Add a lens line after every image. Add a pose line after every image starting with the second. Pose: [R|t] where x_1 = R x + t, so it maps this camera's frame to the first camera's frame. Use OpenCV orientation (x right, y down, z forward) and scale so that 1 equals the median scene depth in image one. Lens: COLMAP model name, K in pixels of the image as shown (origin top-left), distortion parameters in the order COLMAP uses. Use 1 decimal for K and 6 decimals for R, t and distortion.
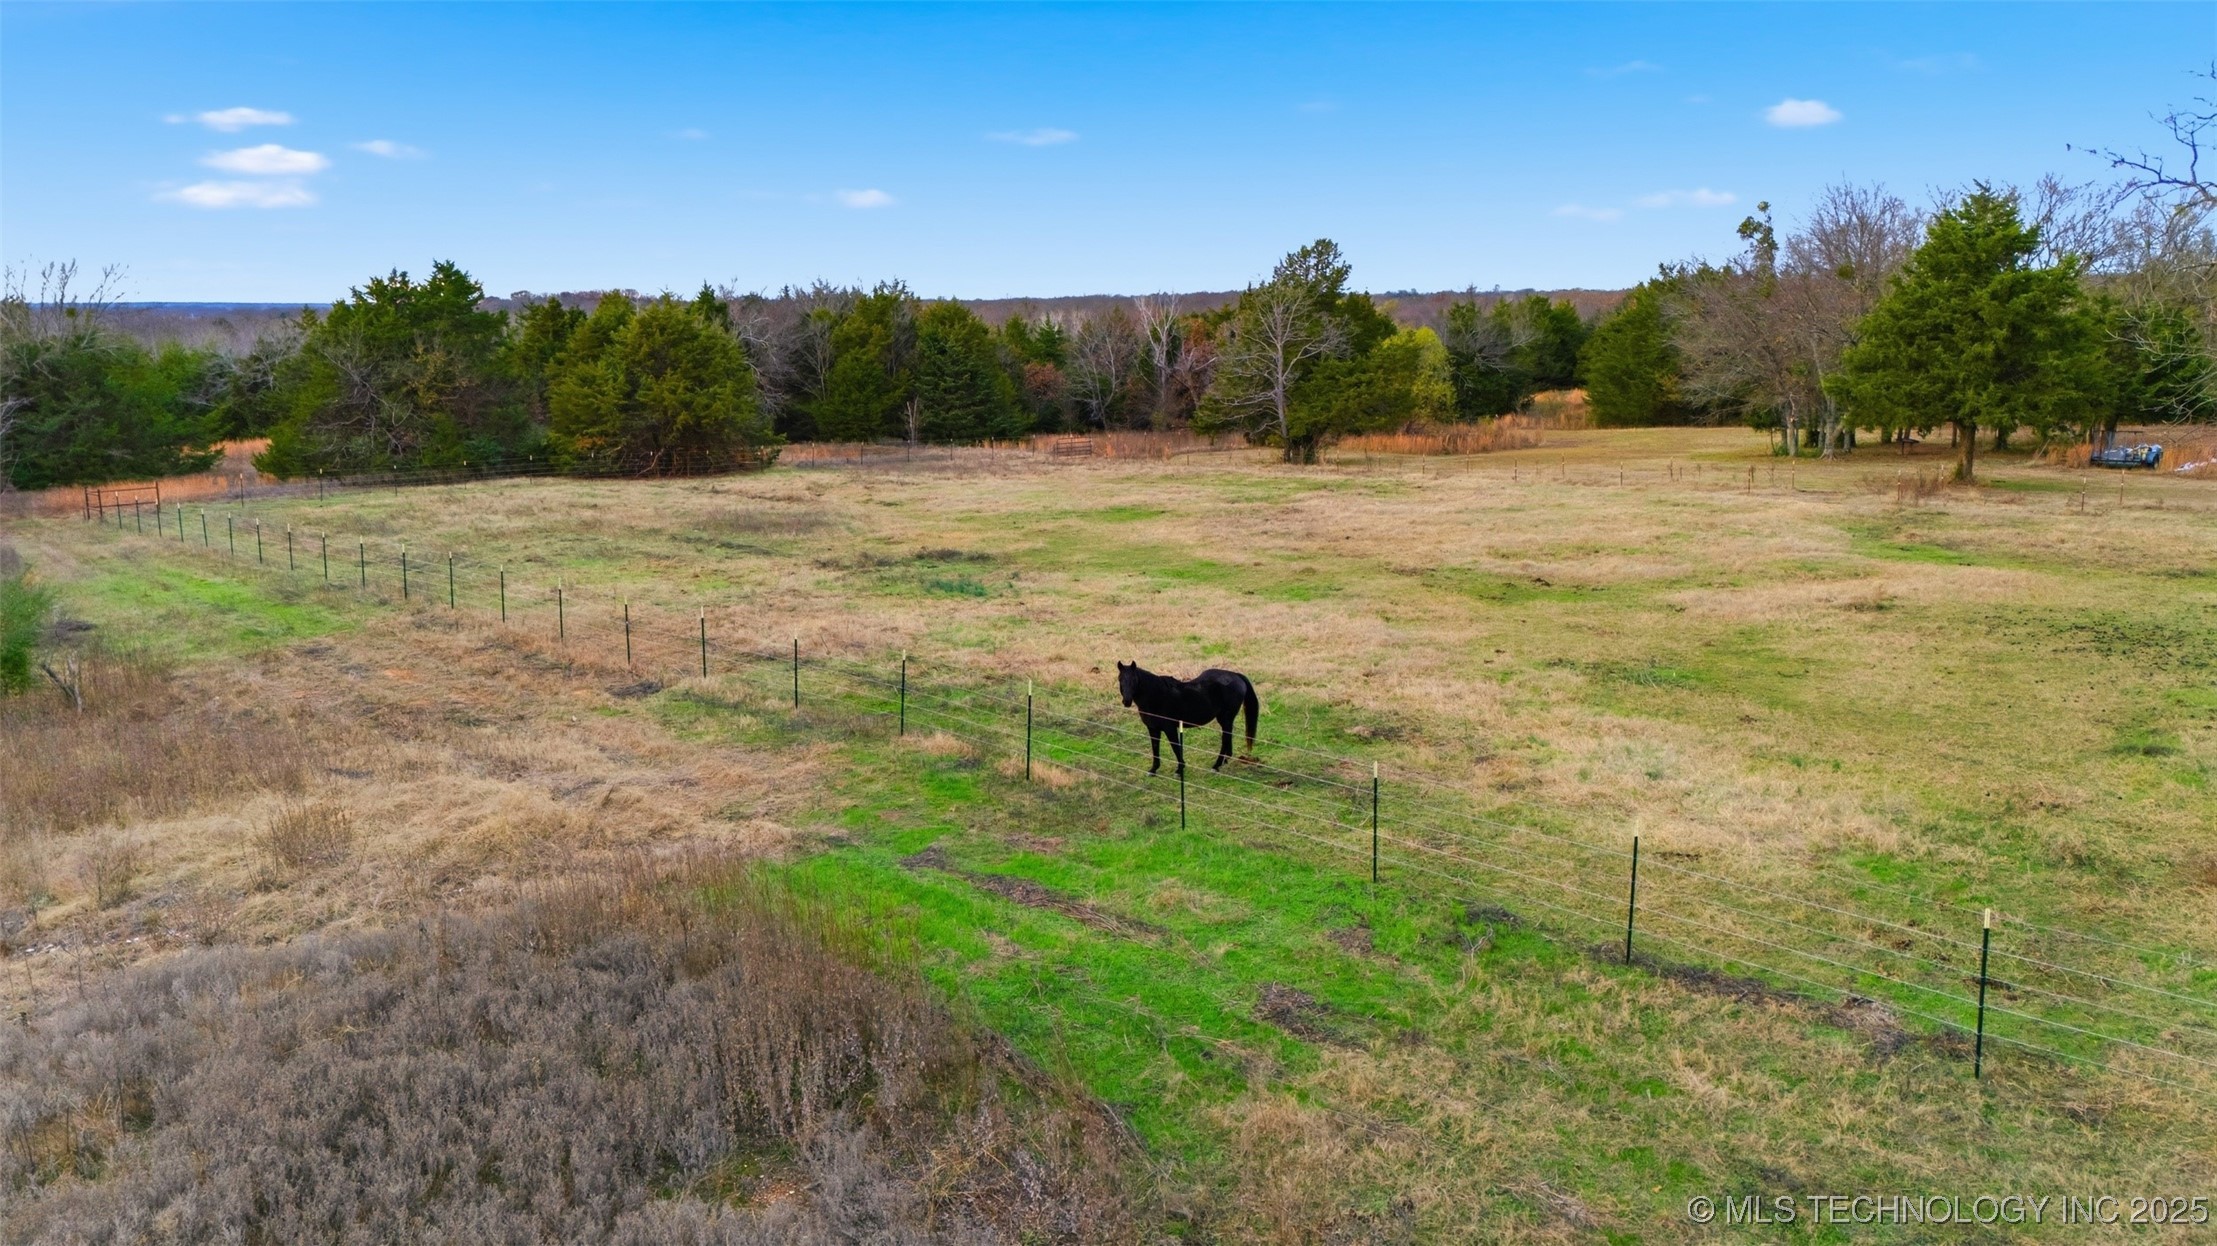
lens RADIAL K [[1598.5, 0, 1108.5], [0, 1598.5, 623.0], [0, 0, 1]] dist [0.058275, -0.044281]
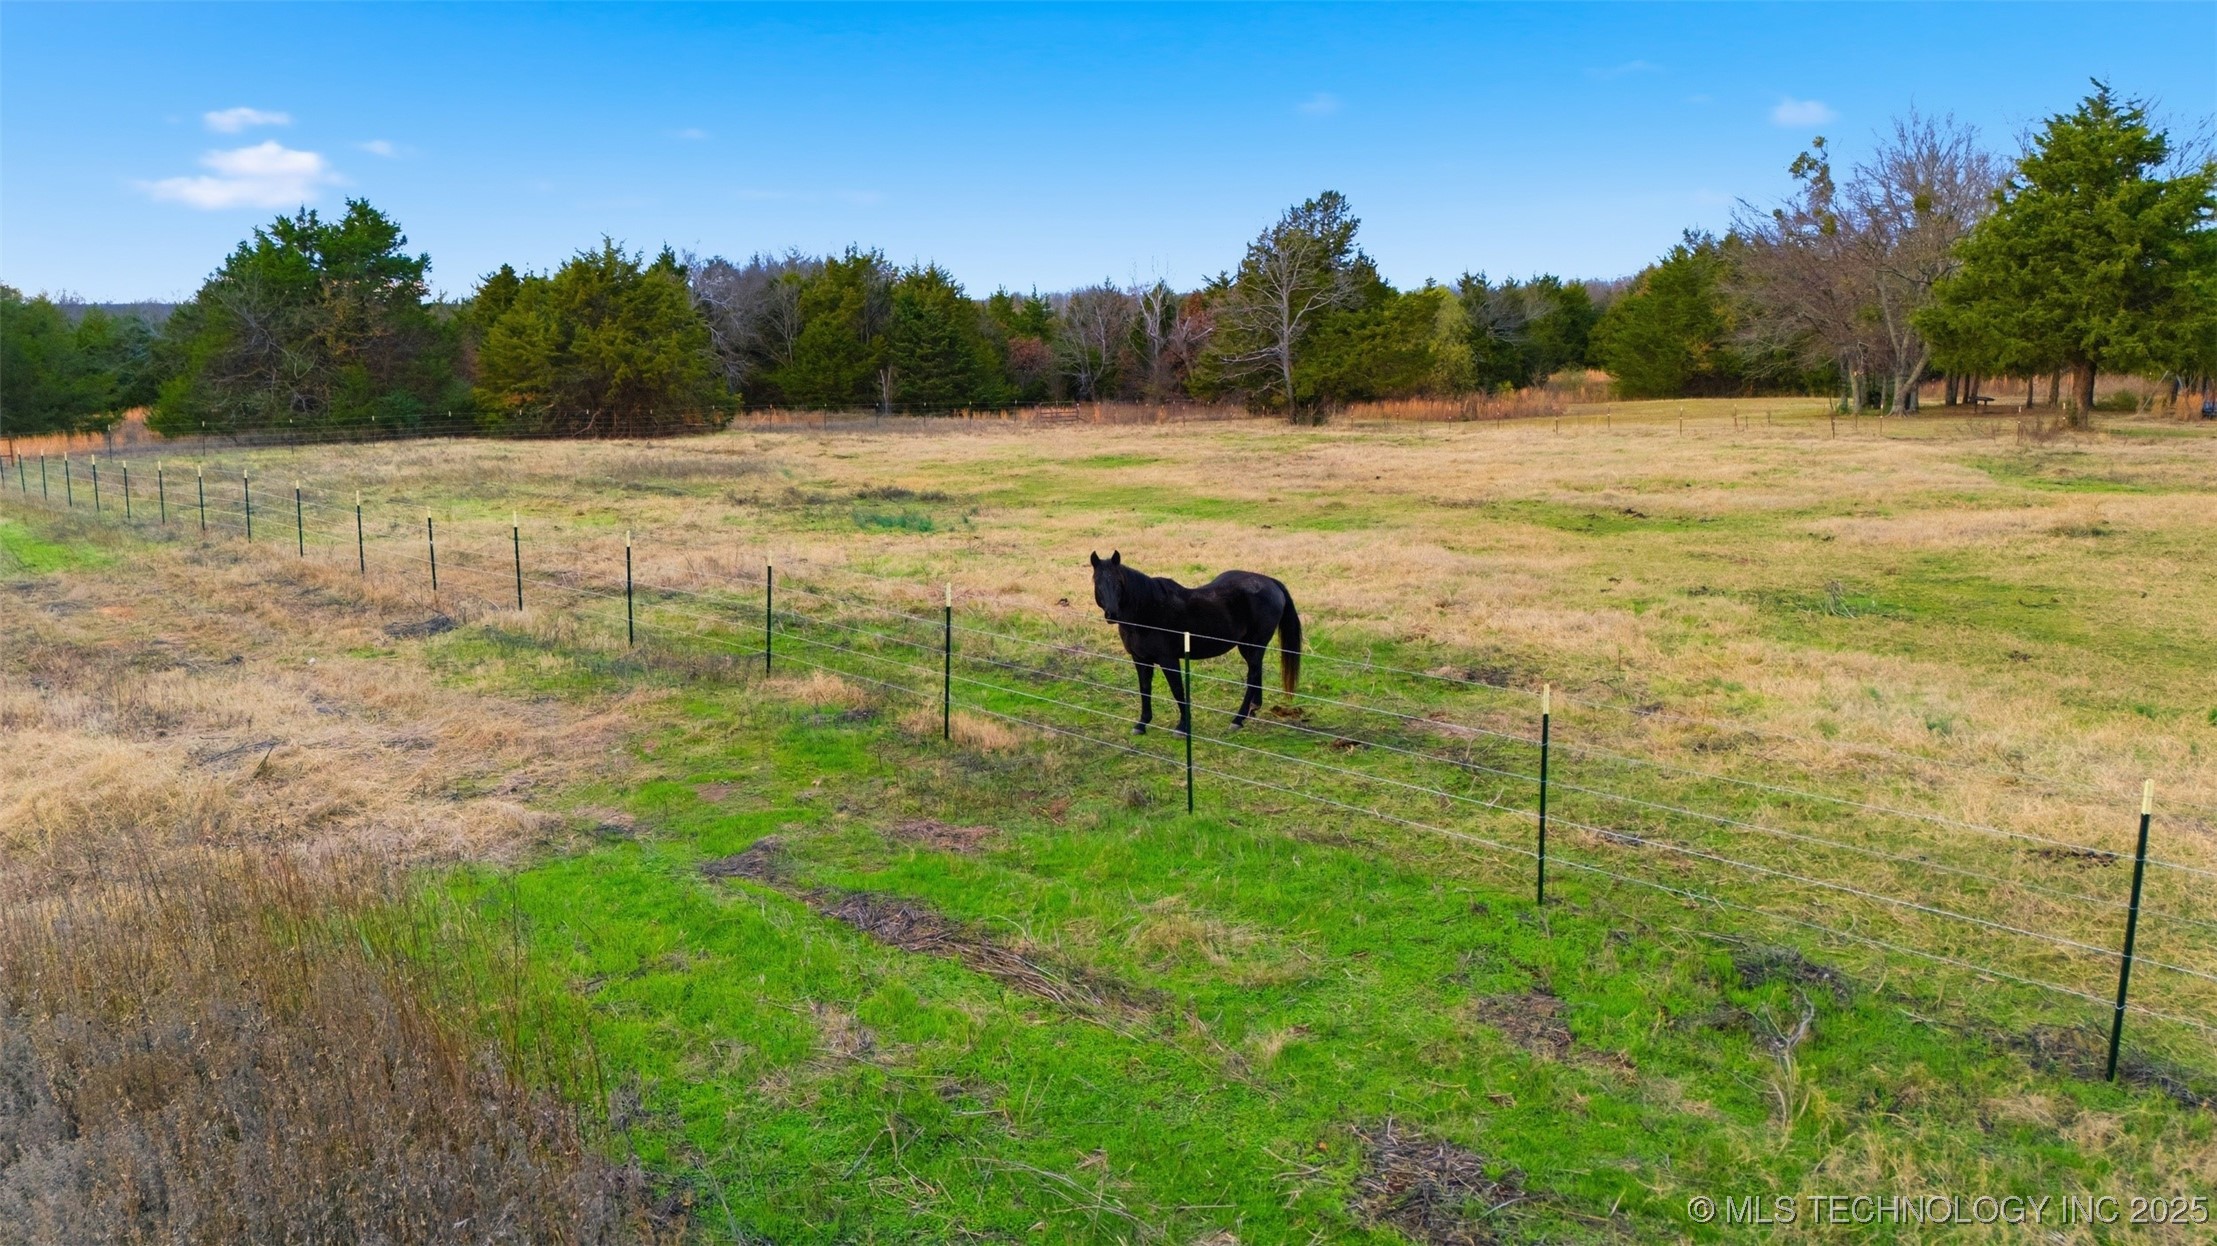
lens RADIAL K [[1598.5, 0, 1108.5], [0, 1598.5, 623.0], [0, 0, 1]] dist [0.058275, -0.044281]
pose [[0.999991, 0.000287, 0.004218, 0.009371], [-0.000278, 0.999998, -0.002135, 0.041330], [-0.004218, 0.002134, 0.999989, 0.279809]]
